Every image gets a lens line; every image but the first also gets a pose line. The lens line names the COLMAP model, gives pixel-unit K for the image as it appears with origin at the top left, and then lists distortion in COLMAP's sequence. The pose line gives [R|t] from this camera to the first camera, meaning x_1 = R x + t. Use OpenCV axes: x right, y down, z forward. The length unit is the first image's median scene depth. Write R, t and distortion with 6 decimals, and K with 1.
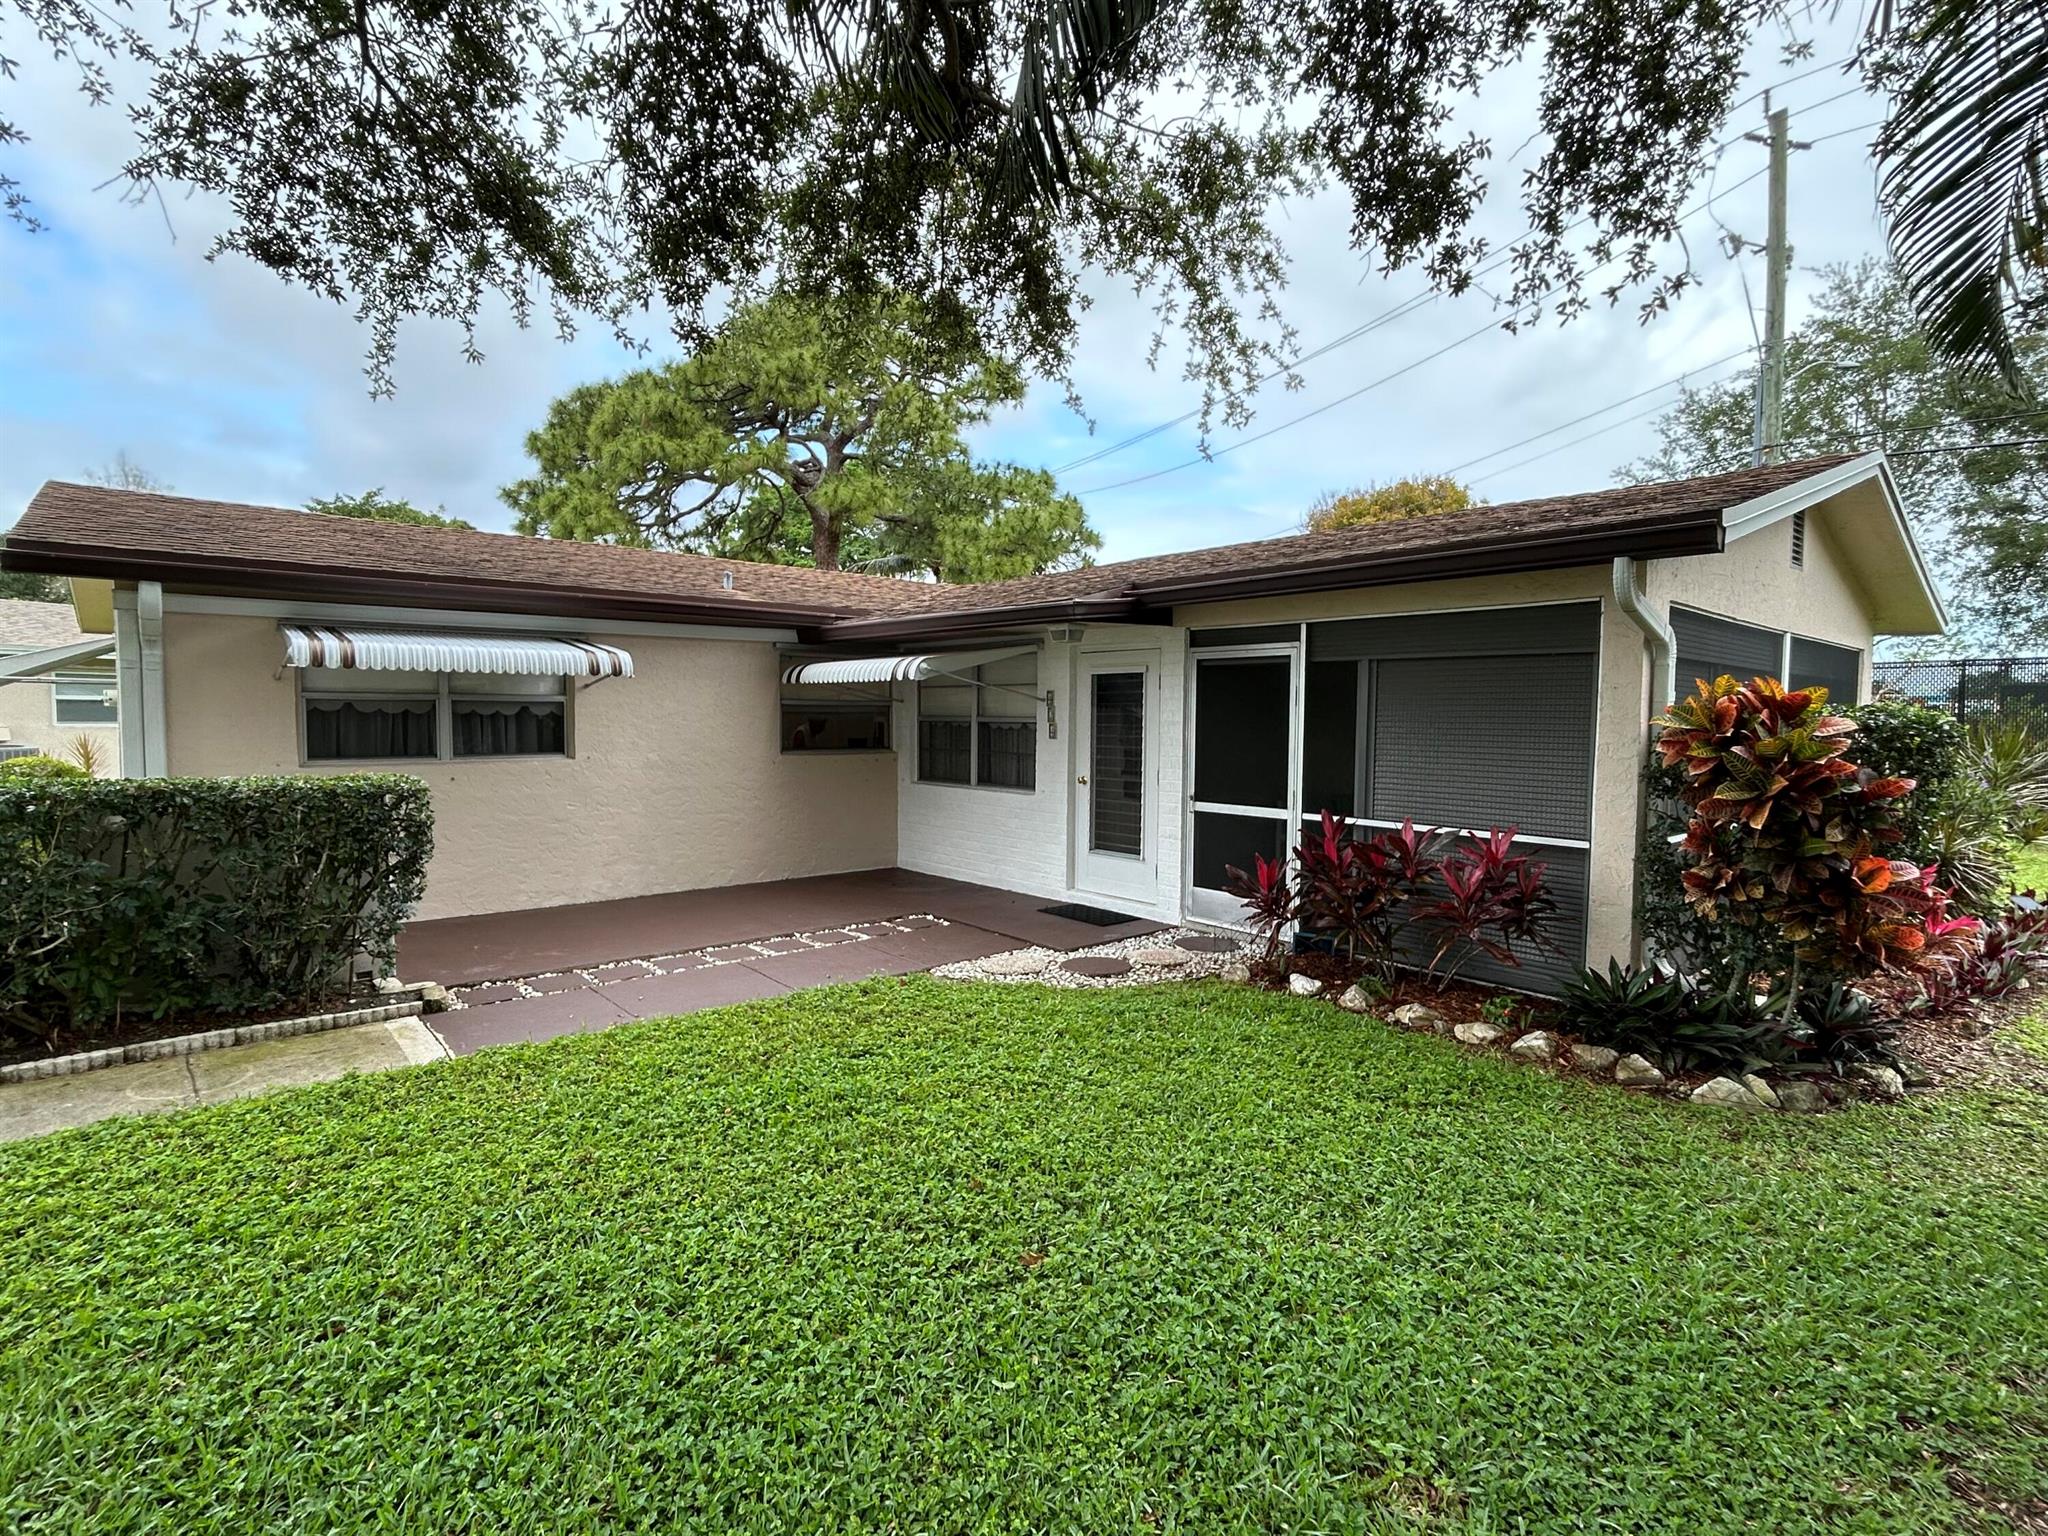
lens RADIAL K [[965.8, 0, 1024.0], [0, 965.8, 768.0], [0, 0, 1]] dist [-0.002740, 0.002333]
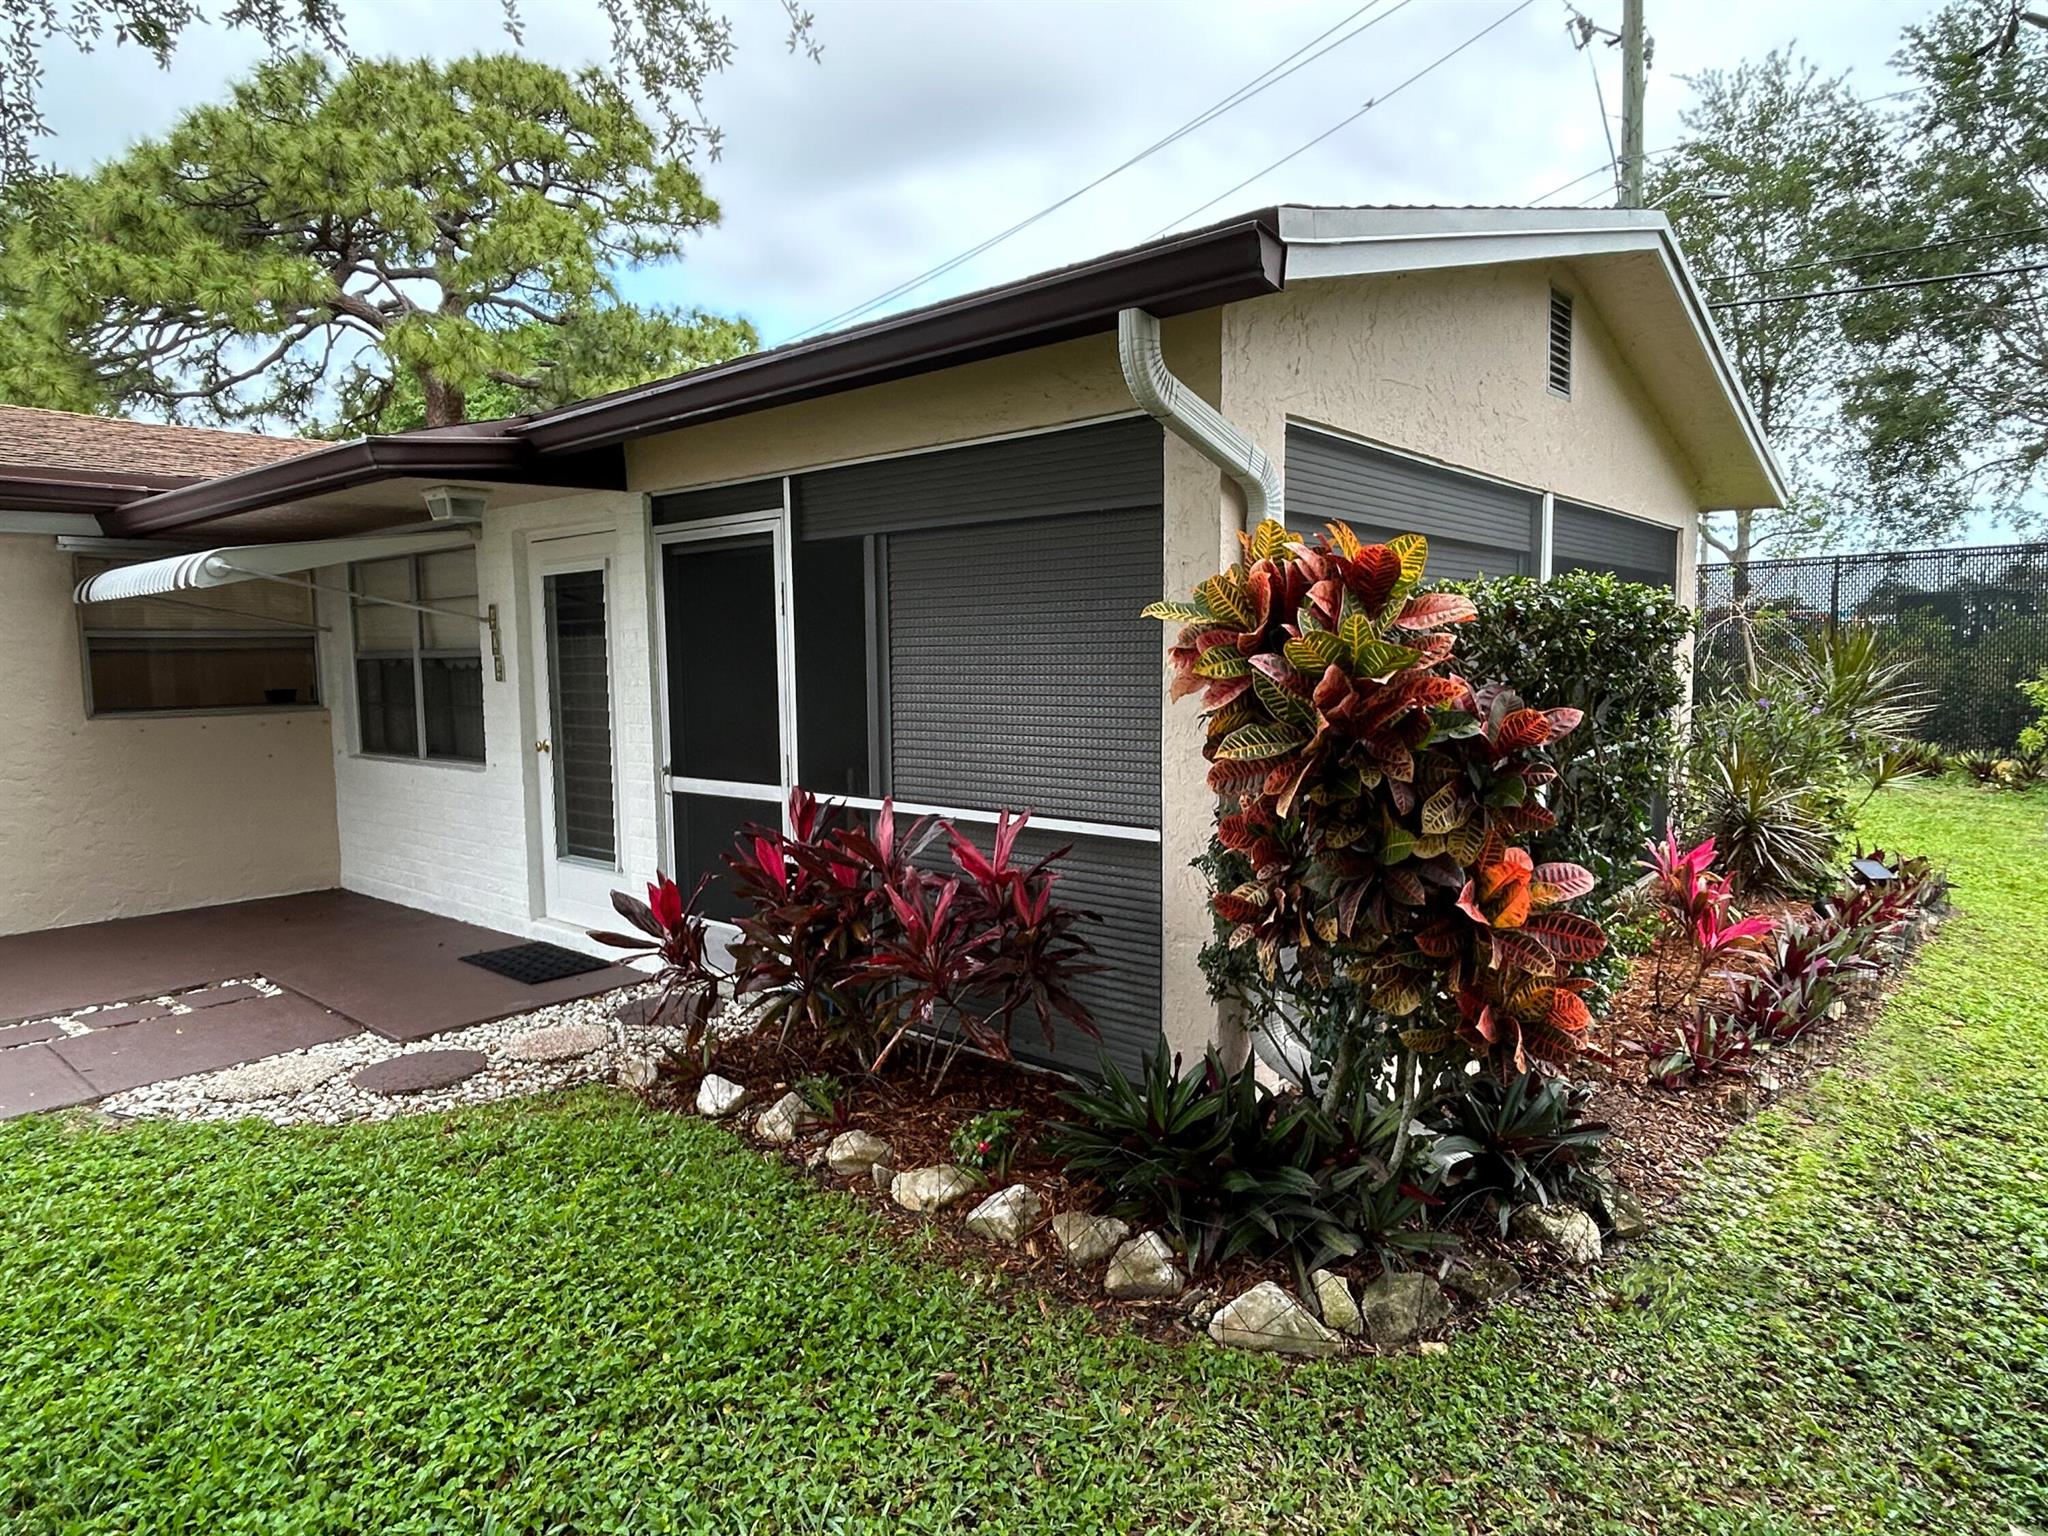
lens RADIAL K [[1161.5, 0, 1024.0], [0, 1161.5, 768.0], [0, 0, 1]] dist [0.001191, -0.001965]
pose [[0.989889, -0.036860, 0.136972, 0.317982], [0.031062, 0.998538, 0.044229, 0.003825], [-0.138402, -0.039527, 0.989587, 0.246352]]
